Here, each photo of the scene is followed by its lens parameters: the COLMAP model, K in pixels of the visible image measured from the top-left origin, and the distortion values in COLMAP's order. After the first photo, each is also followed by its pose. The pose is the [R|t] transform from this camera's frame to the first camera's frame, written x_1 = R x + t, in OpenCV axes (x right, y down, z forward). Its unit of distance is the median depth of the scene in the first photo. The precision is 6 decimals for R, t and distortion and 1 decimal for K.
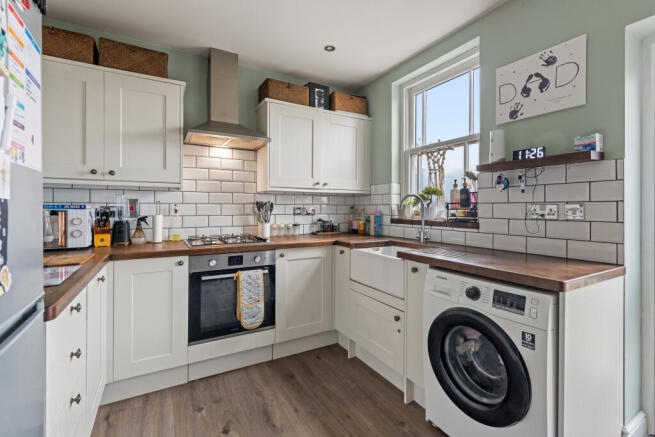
lens RADIAL K [[296.2, 0, 329.0], [0, 296.2, 206.9], [0, 0, 1]] dist [0.010955, -0.005649]
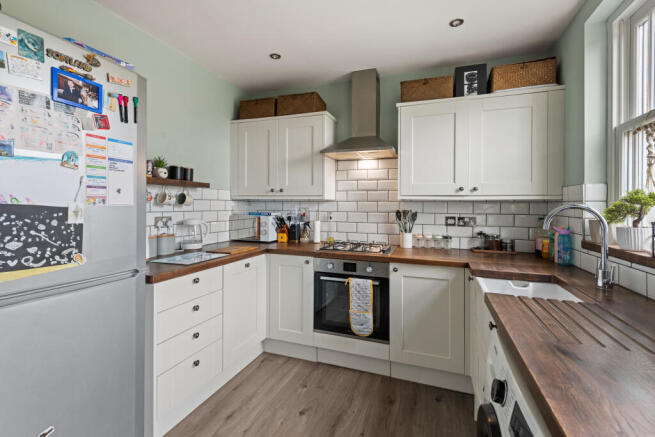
lens RADIAL K [[296.2, 0, 329.1], [0, 296.2, 205.8], [0, 0, 1]] dist [0.010955, -0.005649]
pose [[0.646439, 0.005043, -0.762949, 0.469902], [-0.004431, 0.999986, 0.002856, -0.045612], [0.762953, 0.001535, 0.646452, 0.257267]]
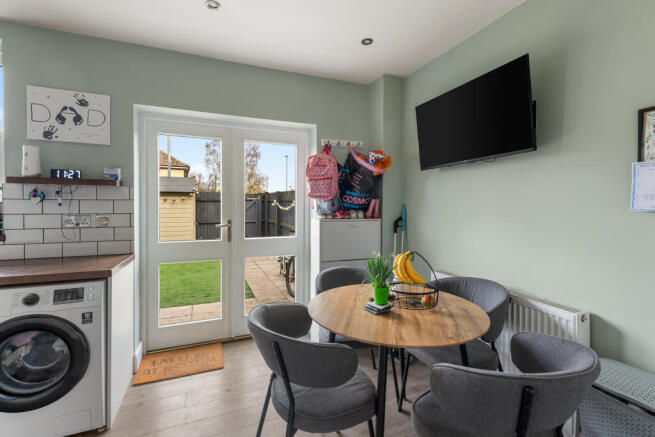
lens RADIAL K [[296.2, 0, 325.7], [0, 296.2, 210.6], [0, 0, 1]] dist [0.010955, -0.005649]
pose [[0.130687, -0.017534, 0.991269, -0.314557], [-0.005849, 0.999813, 0.018457, -0.047800], [-0.991406, -0.008210, 0.130560, -0.159507]]
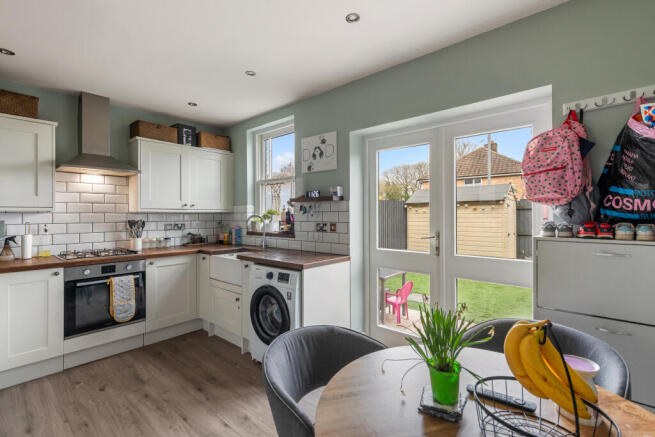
lens RADIAL K [[296.2, 0, 328.8], [0, 296.2, 214.7], [0, 0, 1]] dist [0.010955, -0.005649]
pose [[0.942331, -0.006524, 0.334618, 0.151725], [0.006089, 0.999979, 0.002351, -0.050639], [-0.334627, -0.000178, 0.942351, -0.526090]]
